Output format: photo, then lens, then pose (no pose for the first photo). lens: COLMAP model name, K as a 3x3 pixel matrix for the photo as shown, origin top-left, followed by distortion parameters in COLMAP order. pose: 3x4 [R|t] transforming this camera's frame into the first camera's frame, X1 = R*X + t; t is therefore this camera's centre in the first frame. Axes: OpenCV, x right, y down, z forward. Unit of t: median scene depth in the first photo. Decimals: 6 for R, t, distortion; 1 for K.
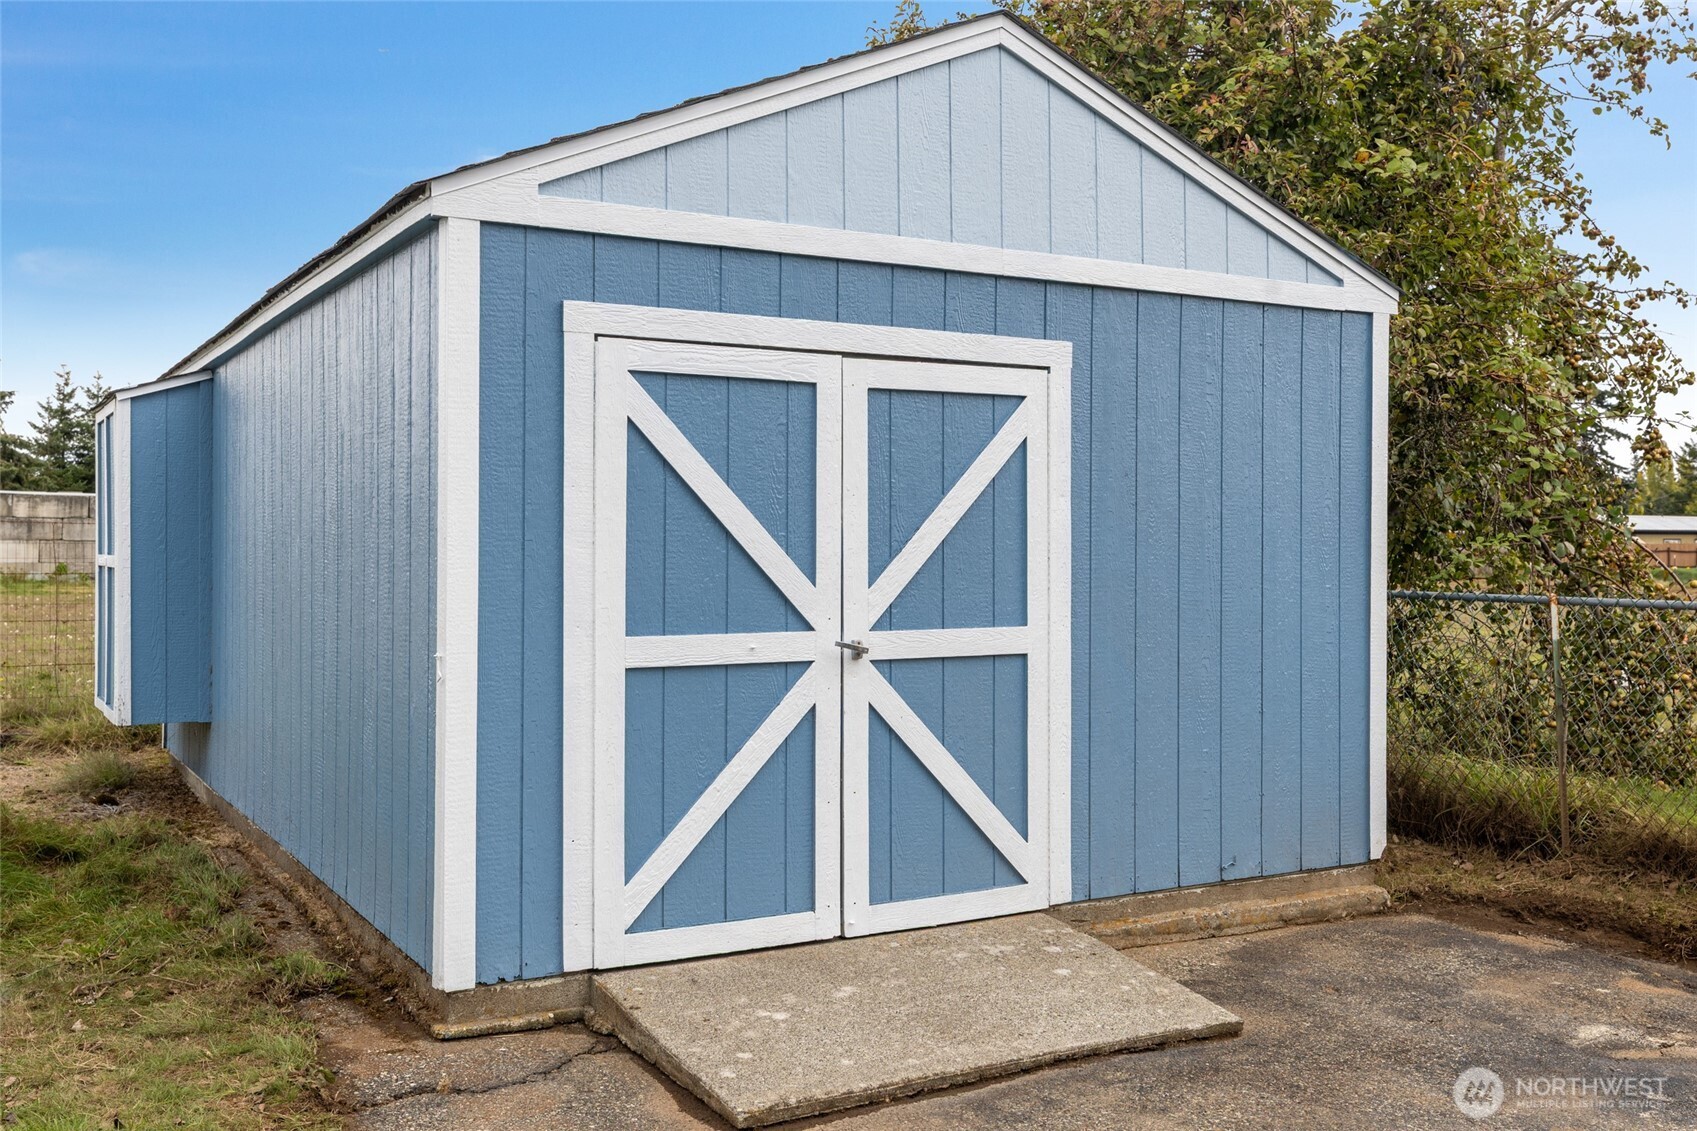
lens RADIAL K [[1545.4, 0, 848.5], [0, 1545.4, 565.5], [0, 0, 1]] dist [0.002520, 0.003365]
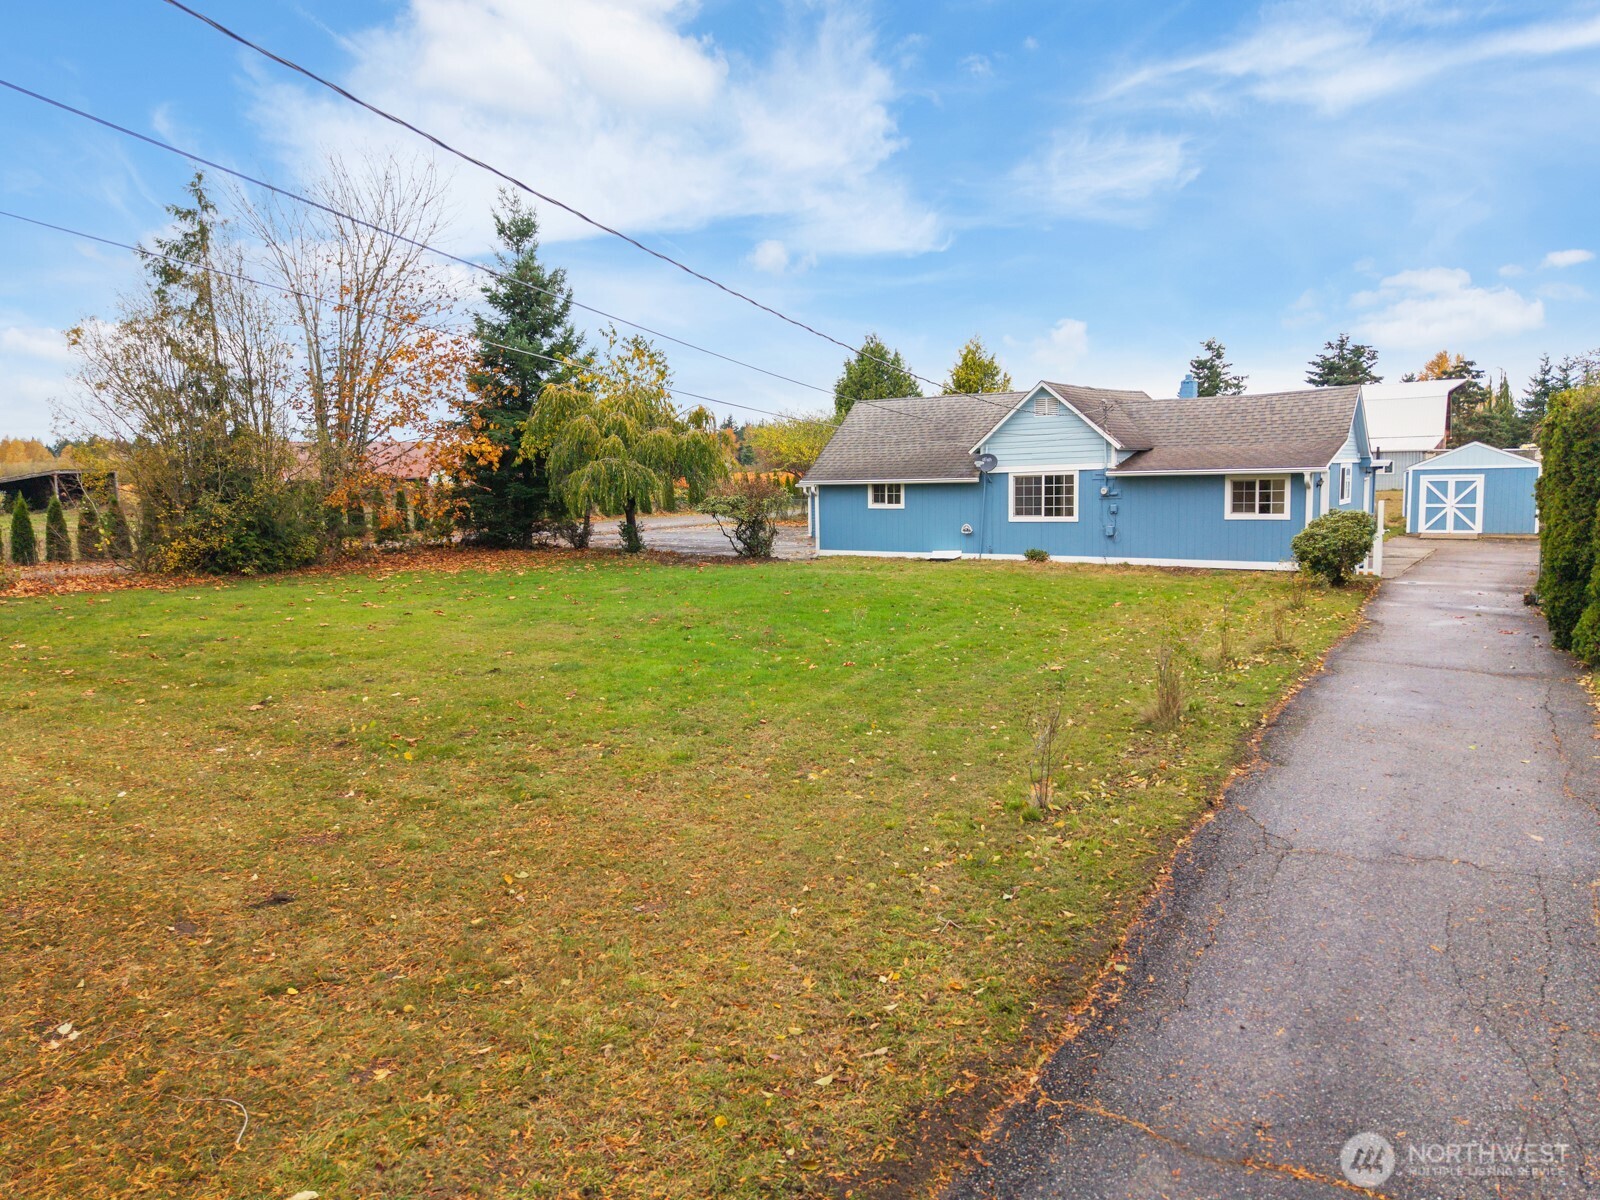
lens RADIAL K [[1118.1, 0, 800.0], [0, 1118.1, 600.0], [0, 0, 1]] dist [-0.003074, -0.001355]
pose [[0.461823, 0.090860, -0.882306, 4.534897], [0.015880, 0.993733, 0.110647, -0.212480], [0.886830, -0.065110, 0.457486, -6.204501]]
